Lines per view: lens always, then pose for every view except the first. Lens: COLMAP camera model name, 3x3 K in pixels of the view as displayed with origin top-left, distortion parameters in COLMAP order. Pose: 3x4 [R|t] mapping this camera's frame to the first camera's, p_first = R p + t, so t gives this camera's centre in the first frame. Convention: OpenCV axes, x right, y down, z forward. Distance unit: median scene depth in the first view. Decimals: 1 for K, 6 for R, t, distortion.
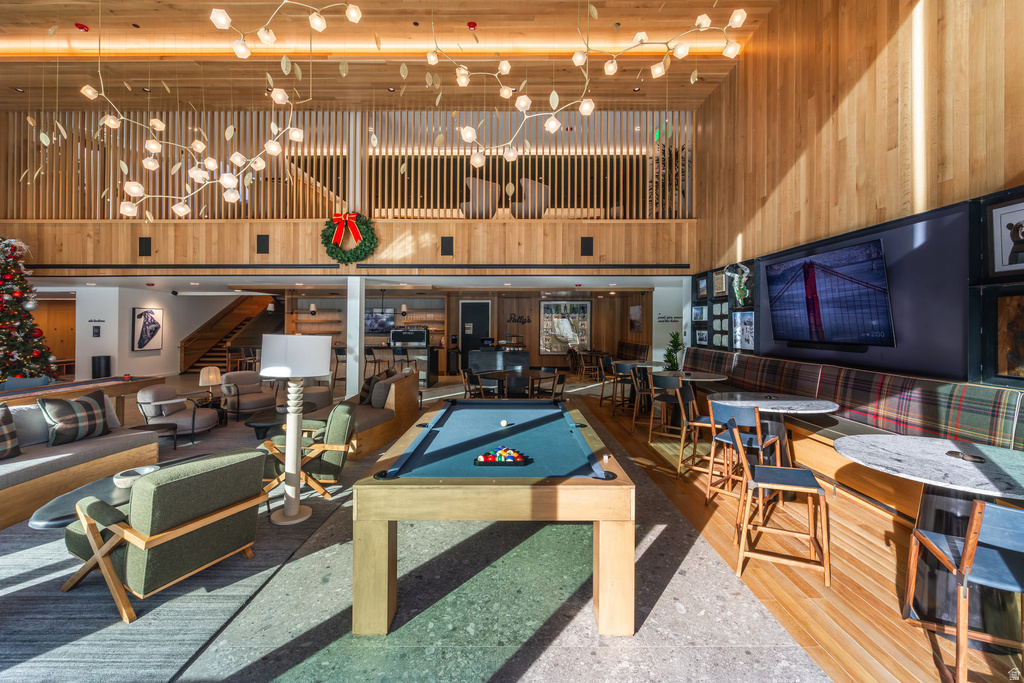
lens RADIAL K [[399.8, 0, 513.1], [0, 399.8, 322.9], [0, 0, 1]] dist [0.000290, 0.000005]
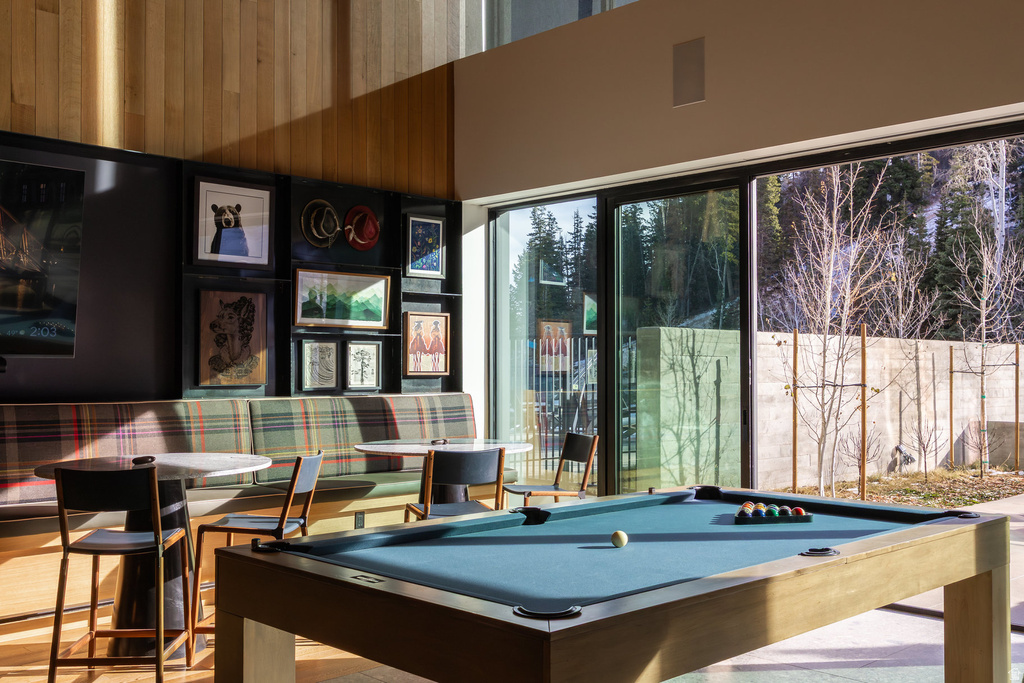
lens RADIAL K [[1043.9, 0, 513.0], [0, 1043.9, 345.6], [0, 0, 1]] dist [0.025888, -0.005609]
pose [[-0.692497, 0.010259, 0.721348, -0.718410], [-0.007441, 0.999744, -0.021361, 0.083497], [-0.721383, -0.020160, -0.692243, 1.889955]]
